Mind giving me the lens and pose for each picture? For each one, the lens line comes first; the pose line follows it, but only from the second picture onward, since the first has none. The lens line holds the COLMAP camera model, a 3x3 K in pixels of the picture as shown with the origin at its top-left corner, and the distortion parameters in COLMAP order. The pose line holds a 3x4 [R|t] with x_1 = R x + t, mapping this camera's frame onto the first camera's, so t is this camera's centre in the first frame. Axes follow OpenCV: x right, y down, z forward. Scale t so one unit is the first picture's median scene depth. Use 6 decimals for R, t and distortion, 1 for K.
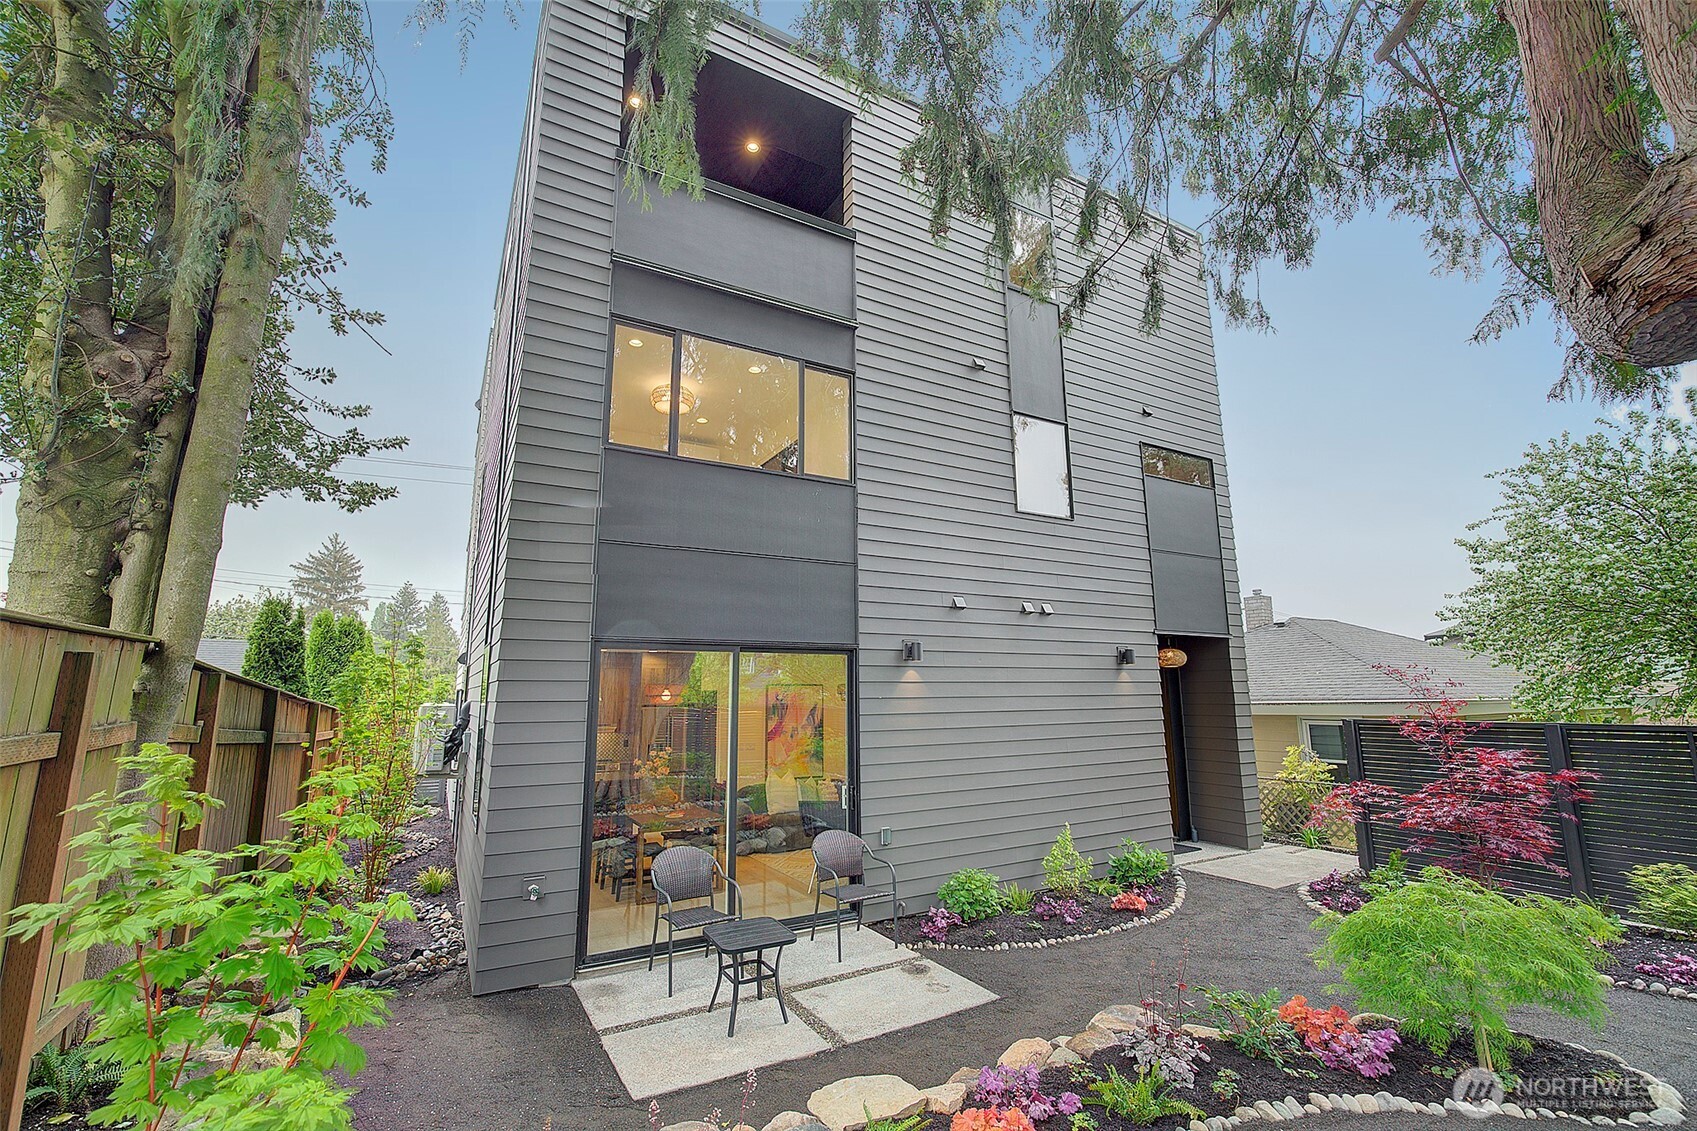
lens RADIAL K [[732.5, 0, 849.7], [0, 732.5, 563.1], [0, 0, 1]] dist [-0.013771, 0.001971]
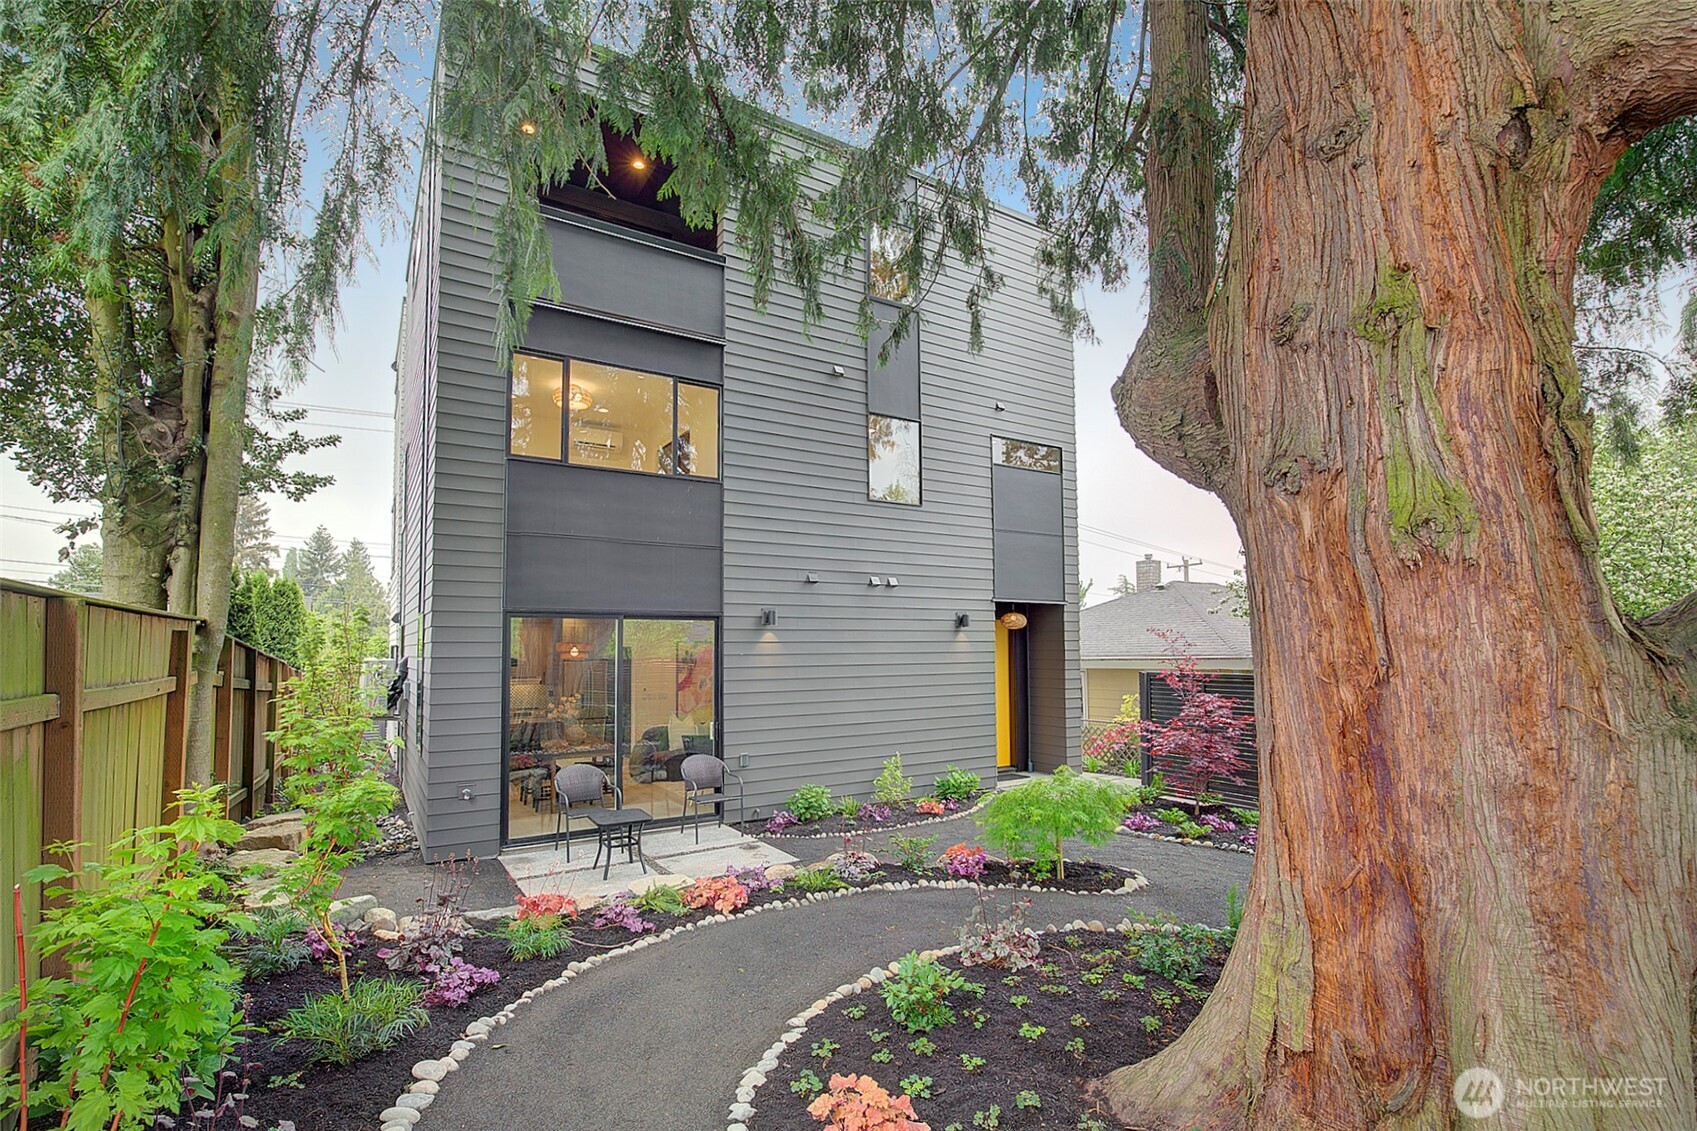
lens RADIAL K [[781.8, 0, 844.1], [0, 781.8, 607.8], [0, 0, 1]] dist [-0.008522, 0.000163]
pose [[0.999016, 0.003392, 0.044229, 0.159577], [-0.008897, 0.992134, 0.124862, -0.065975], [-0.043458, -0.125133, 0.991188, -0.336005]]
